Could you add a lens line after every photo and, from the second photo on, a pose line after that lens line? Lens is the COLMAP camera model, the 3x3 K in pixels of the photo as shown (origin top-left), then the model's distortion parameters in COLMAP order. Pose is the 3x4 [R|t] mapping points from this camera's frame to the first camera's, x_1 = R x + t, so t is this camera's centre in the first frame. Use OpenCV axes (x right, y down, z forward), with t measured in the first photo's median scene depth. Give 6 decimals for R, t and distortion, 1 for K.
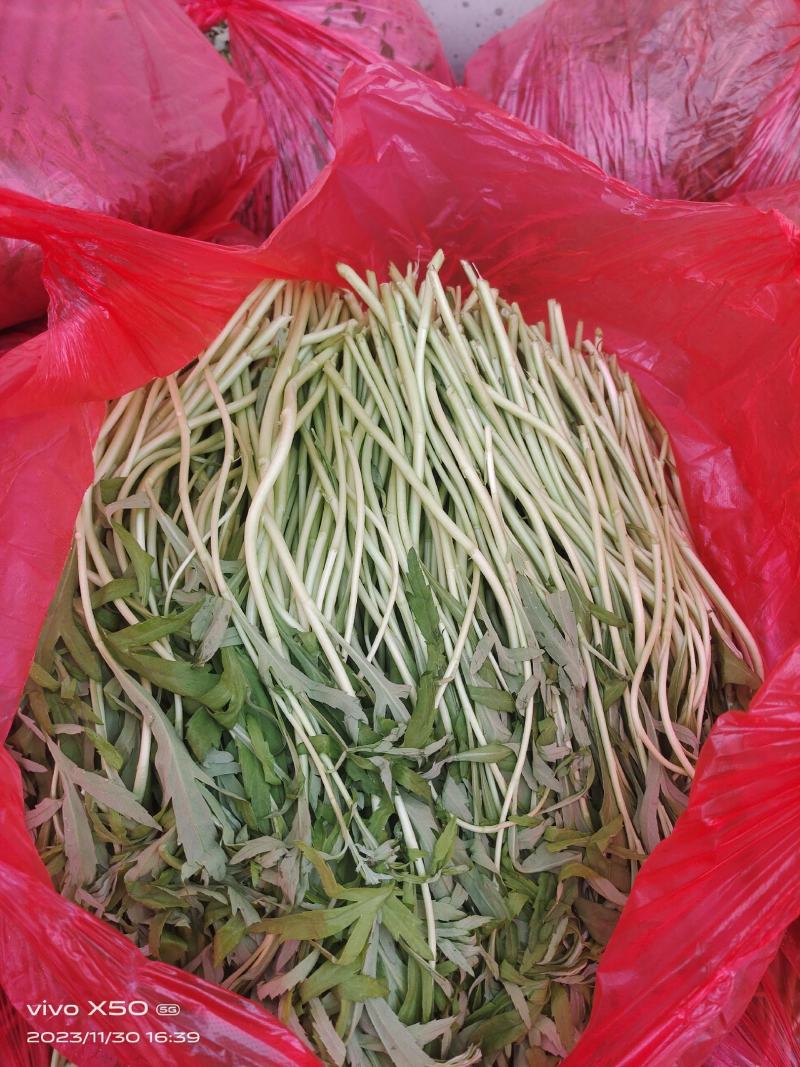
lens RADIAL K [[827.3, 0, 400.0], [0, 827.3, 533.5], [0, 0, 1]] dist [-0.007995, -0.009565]
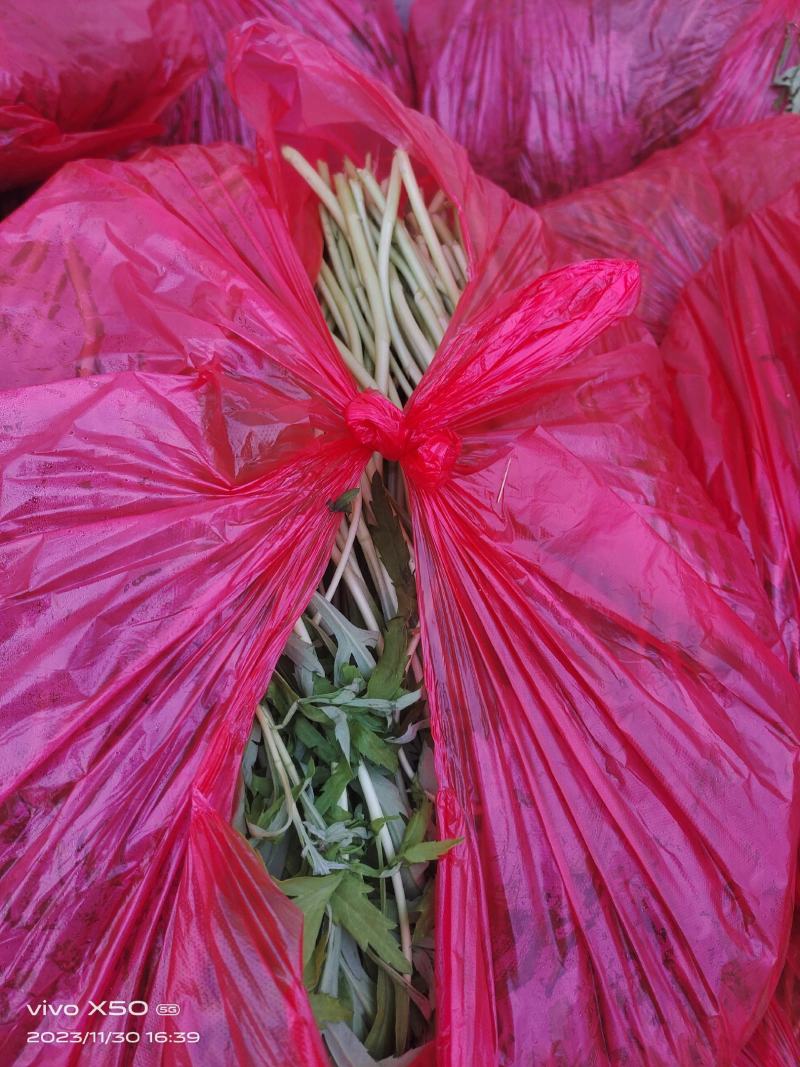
lens RADIAL K [[809.6, 0, 379.3], [0, 809.6, 531.3], [0, 0, 1]] dist [-0.008553, -0.010569]
pose [[0.997294, 0.005578, 0.073299, -0.035149], [-0.004983, 0.999953, -0.008289, 0.071217], [-0.073342, 0.007902, 0.997276, 0.162983]]
